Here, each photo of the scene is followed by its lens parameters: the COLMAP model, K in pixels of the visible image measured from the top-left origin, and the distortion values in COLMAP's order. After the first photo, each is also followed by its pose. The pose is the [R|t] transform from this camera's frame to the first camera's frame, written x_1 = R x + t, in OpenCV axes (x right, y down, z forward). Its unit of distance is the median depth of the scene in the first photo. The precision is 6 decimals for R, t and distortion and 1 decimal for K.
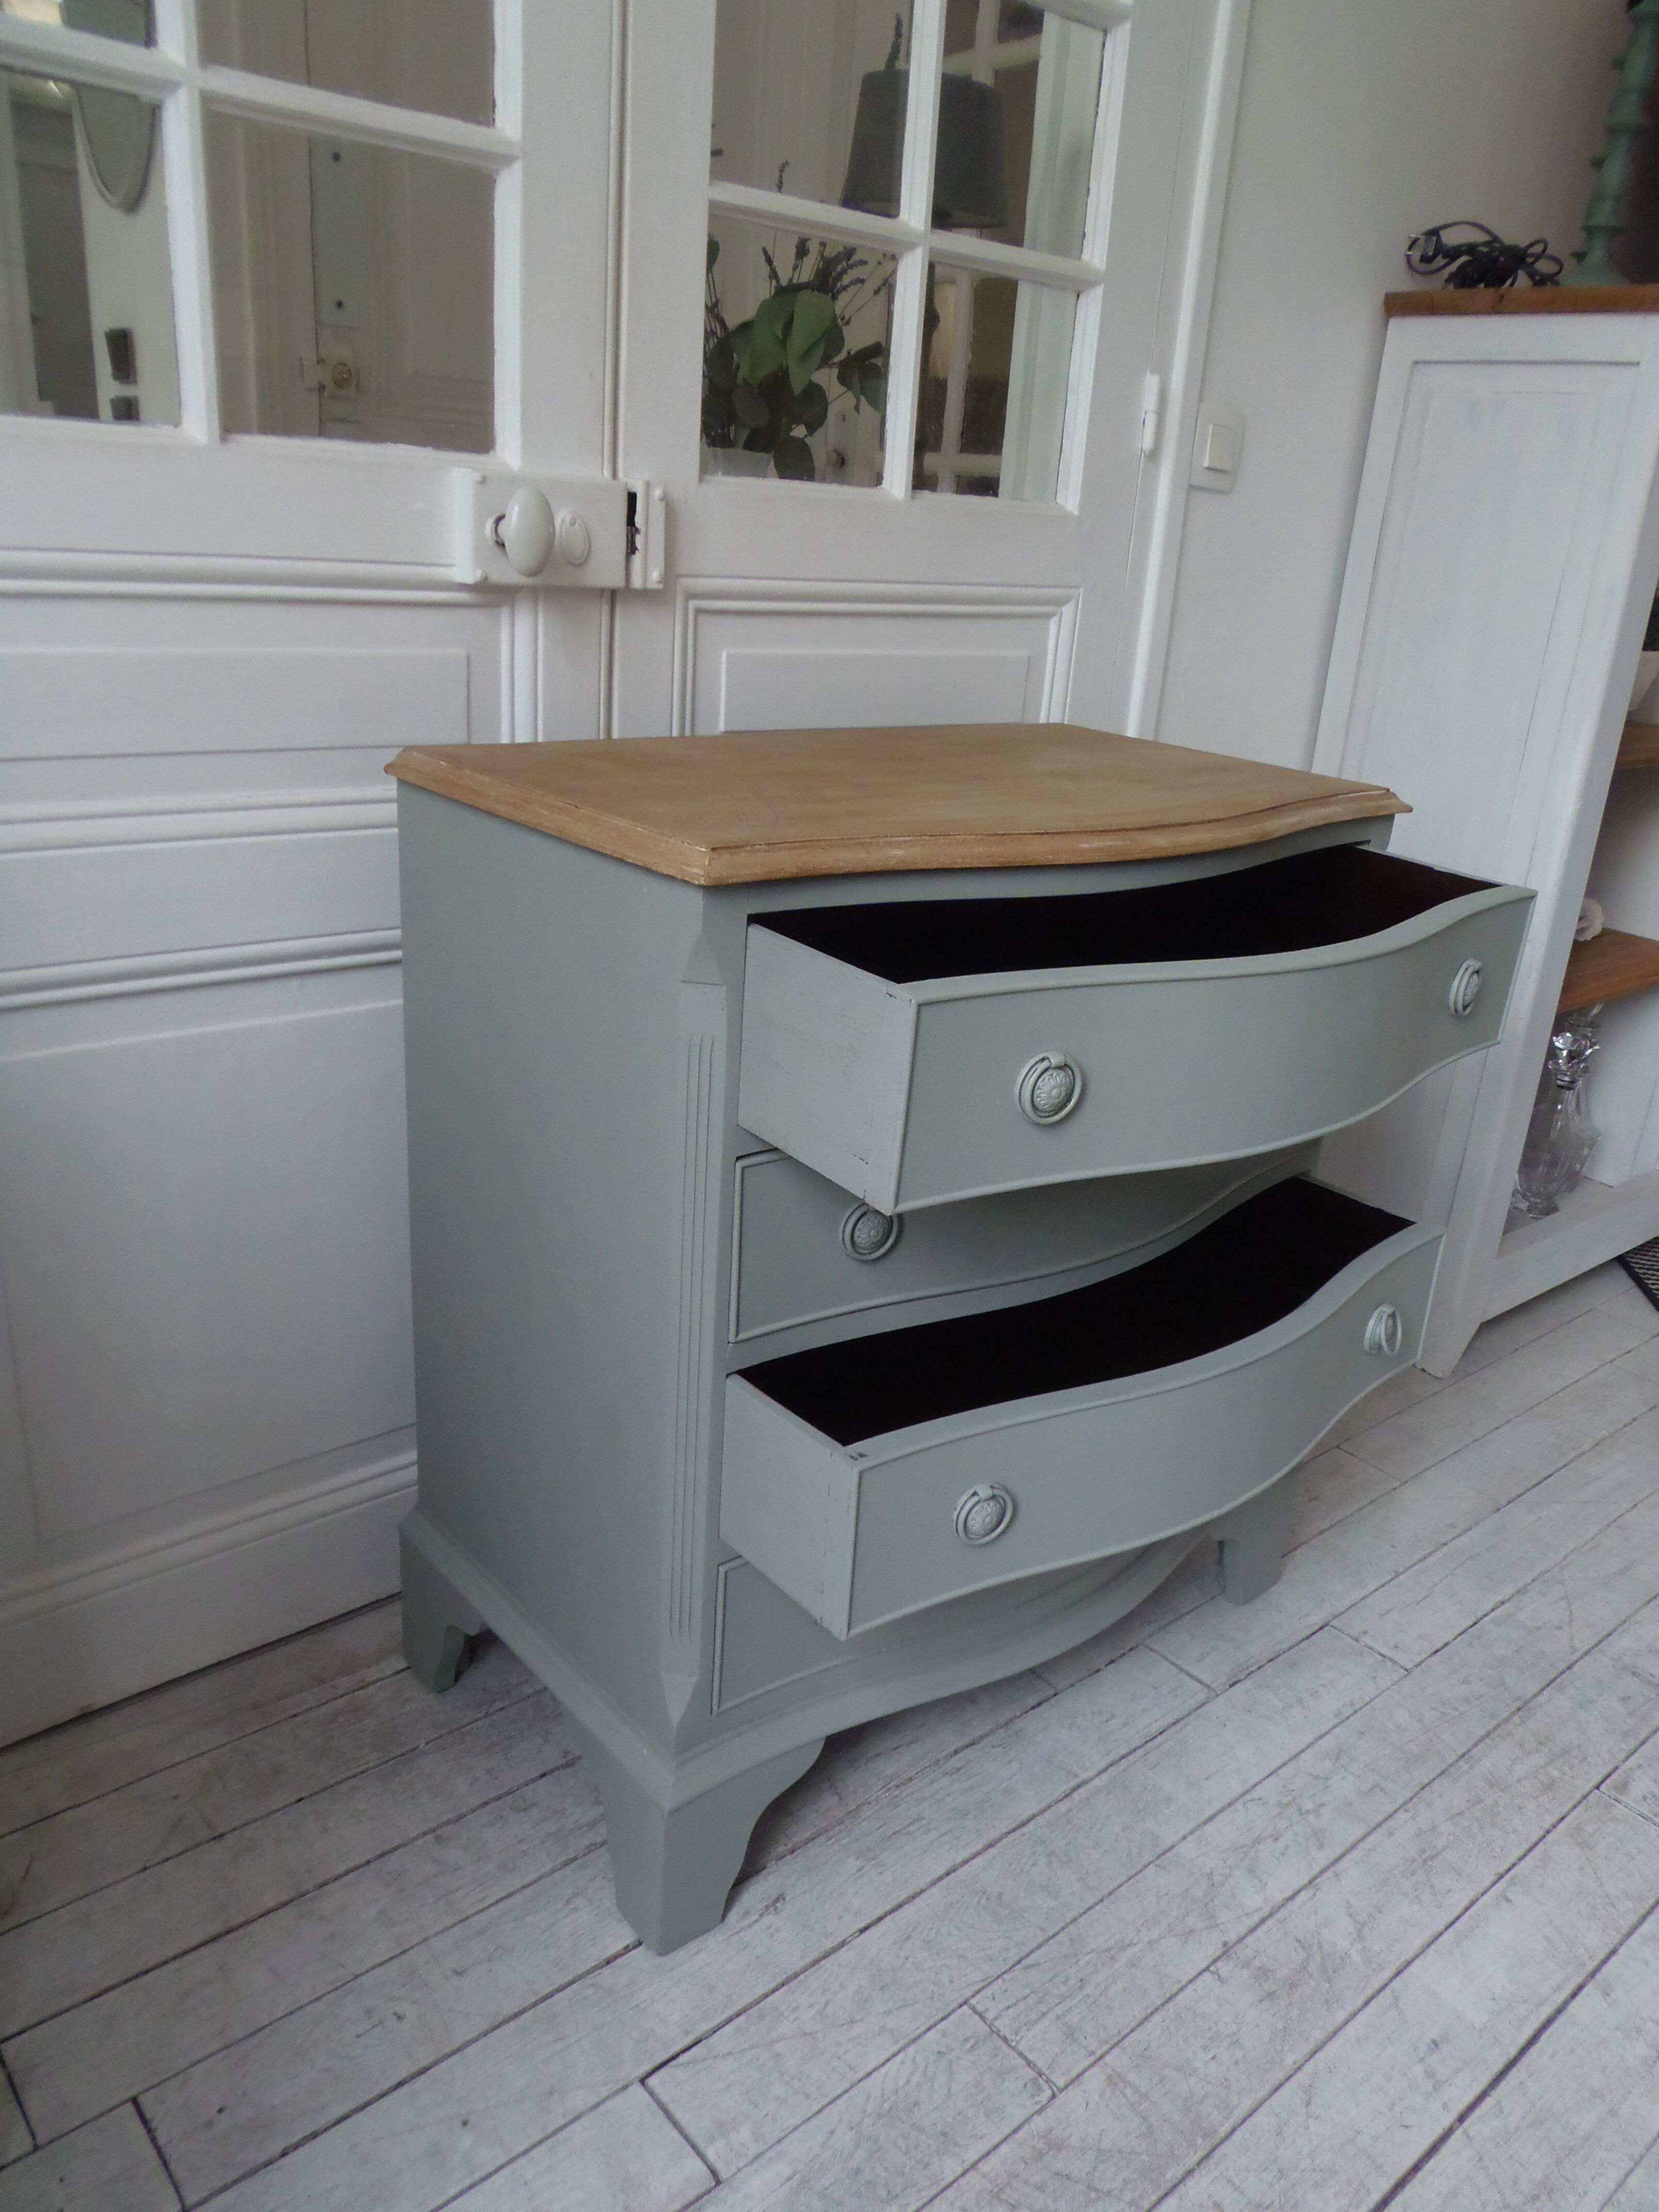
lens RADIAL K [[1603.2, 0, 868.5], [0, 1603.2, 1114.5], [0, 0, 1]] dist [-0.009438, -0.007278]
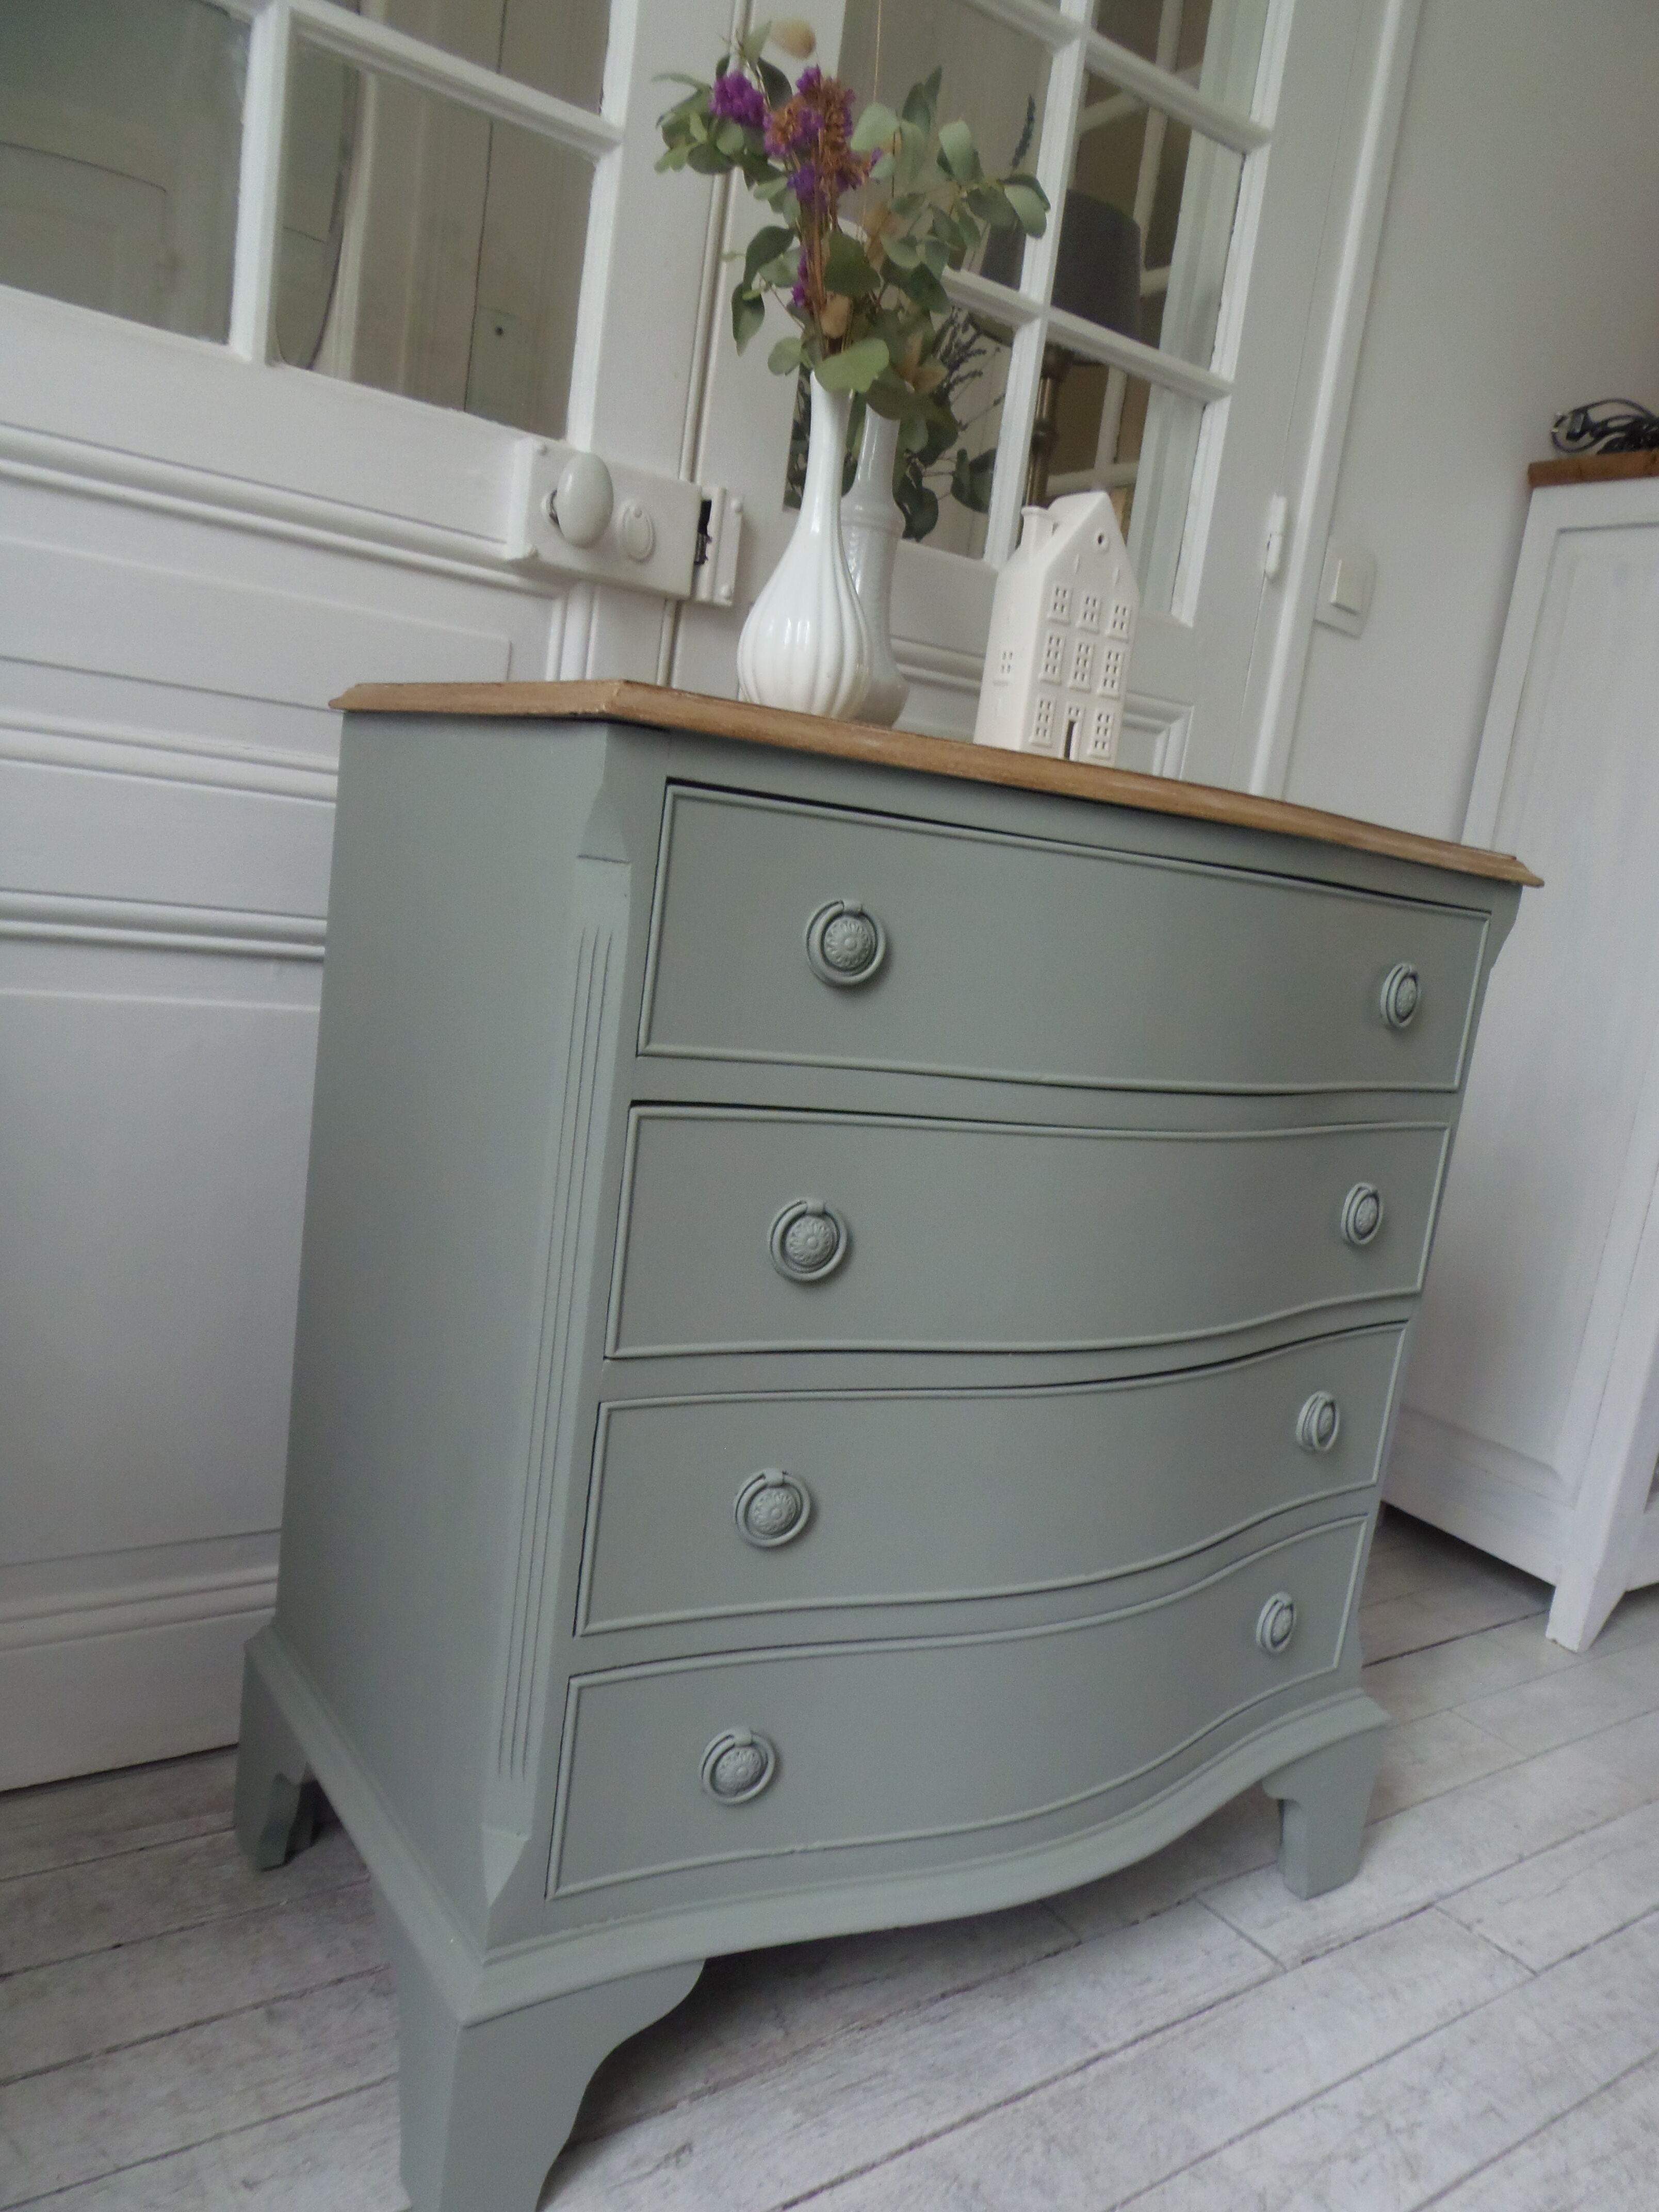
lens RADIAL K [[1603.2, 0, 869.1], [0, 1603.2, 1141.5], [0, 0, 1]] dist [-0.009438, -0.007278]
pose [[0.993944, 0.078311, -0.077084, 0.048097], [-0.091571, 0.978060, -0.187118, 0.144777], [0.060739, 0.193043, 0.979308, 0.157417]]
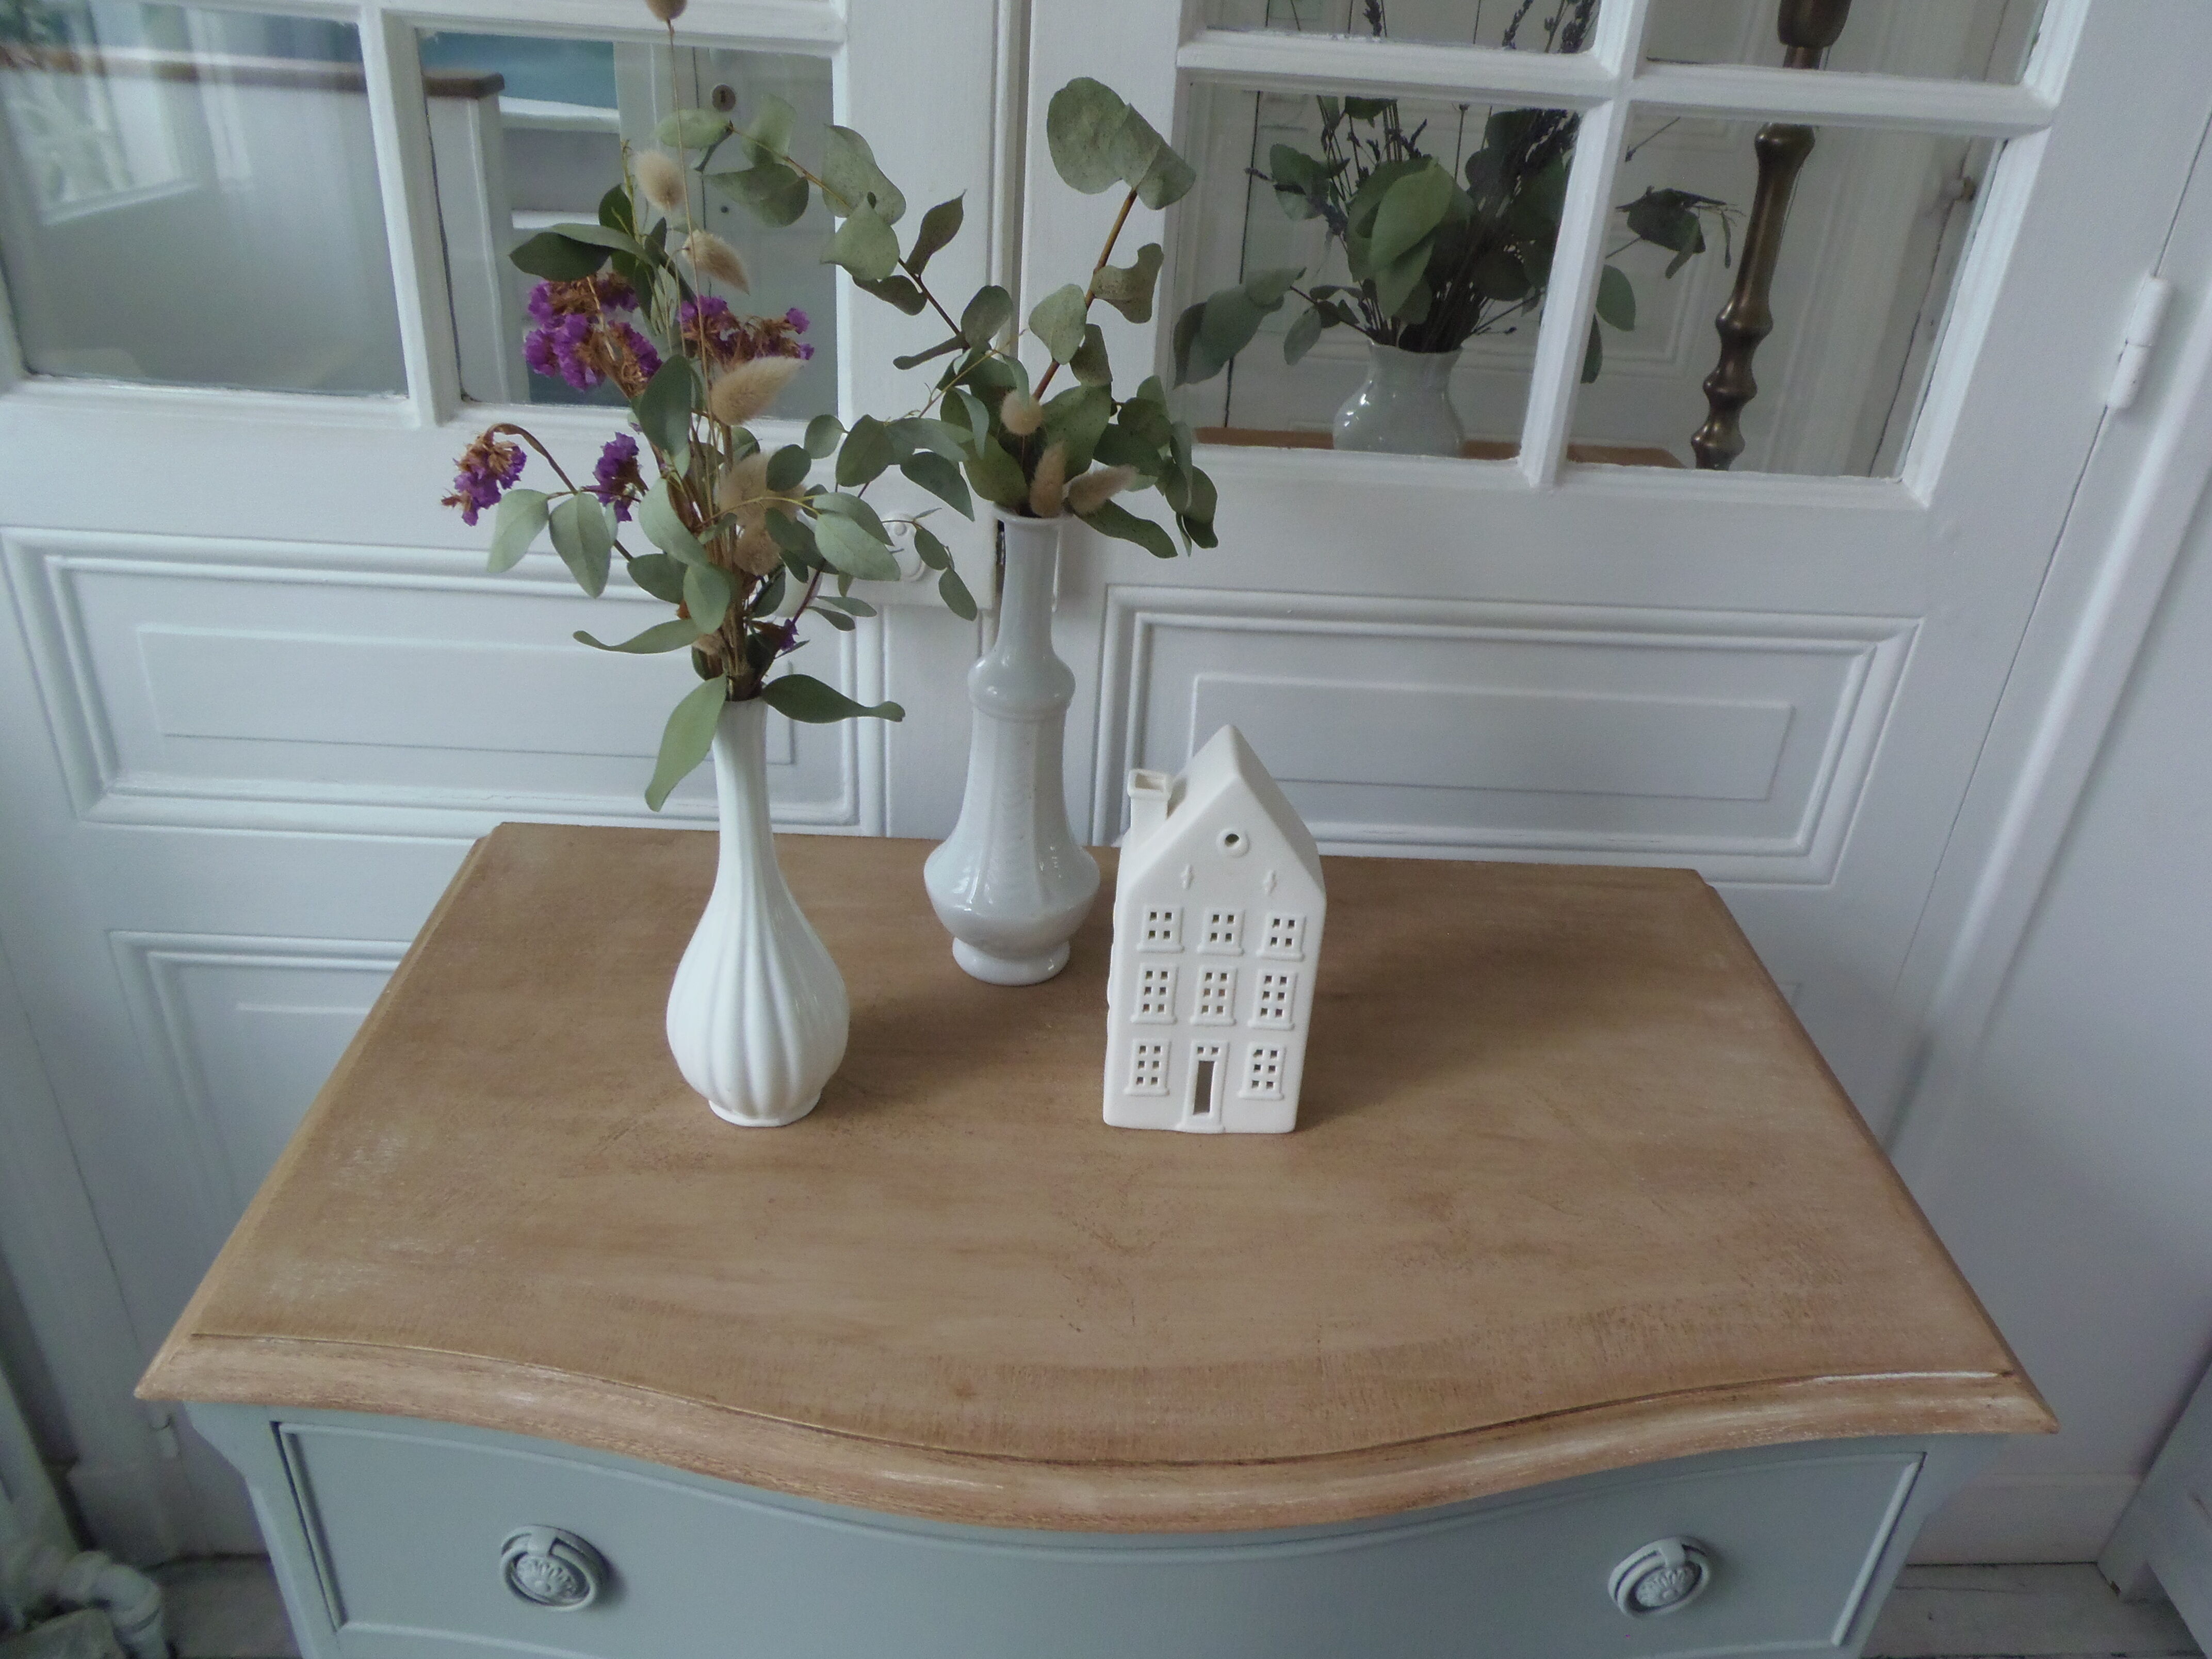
lens RADIAL K [[1603.2, 0, 1142.4], [0, 1603.2, 802.9], [0, 0, 1]] dist [-0.009438, -0.007278]
pose [[0.786066, 0.288390, -0.546747, 0.322999], [-0.231296, 0.957470, 0.172493, -0.386399], [0.573238, -0.009131, 0.819338, 0.445639]]
